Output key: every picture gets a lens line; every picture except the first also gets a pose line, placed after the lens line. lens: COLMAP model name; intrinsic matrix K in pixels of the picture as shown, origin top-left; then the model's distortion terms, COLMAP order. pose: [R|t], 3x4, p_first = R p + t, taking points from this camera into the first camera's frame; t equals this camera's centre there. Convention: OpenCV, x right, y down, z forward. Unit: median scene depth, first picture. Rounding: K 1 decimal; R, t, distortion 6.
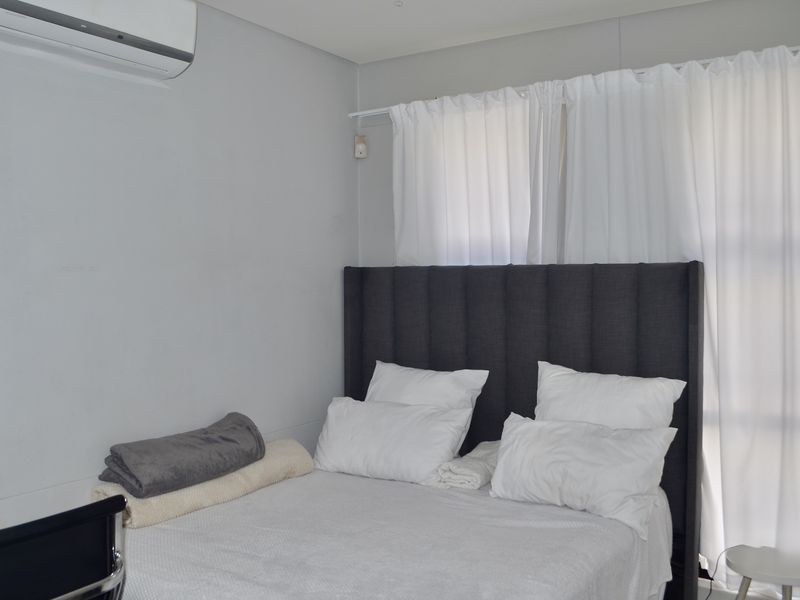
lens RADIAL K [[819.7, 0, 400.5], [0, 819.7, 296.5], [0, 0, 1]] dist [-0.006983, 0.000000]
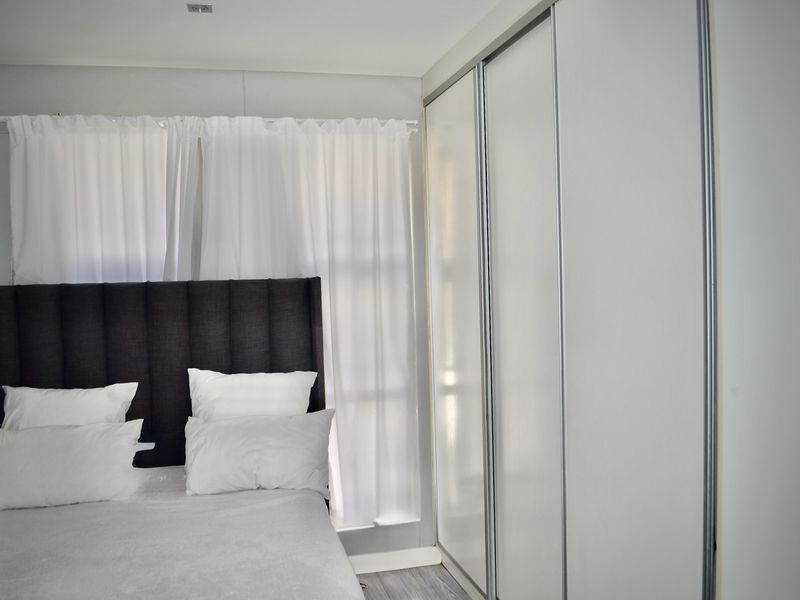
lens RADIAL K [[723.5, 0, 399.4], [0, 723.5, 303.0], [0, 0, 1]] dist [-0.013450, -0.012668]
pose [[0.708360, -0.031265, 0.705159, -0.312446], [0.038038, 0.999258, 0.006093, -0.004480], [-0.704826, 0.022507, 0.709023, 0.107910]]
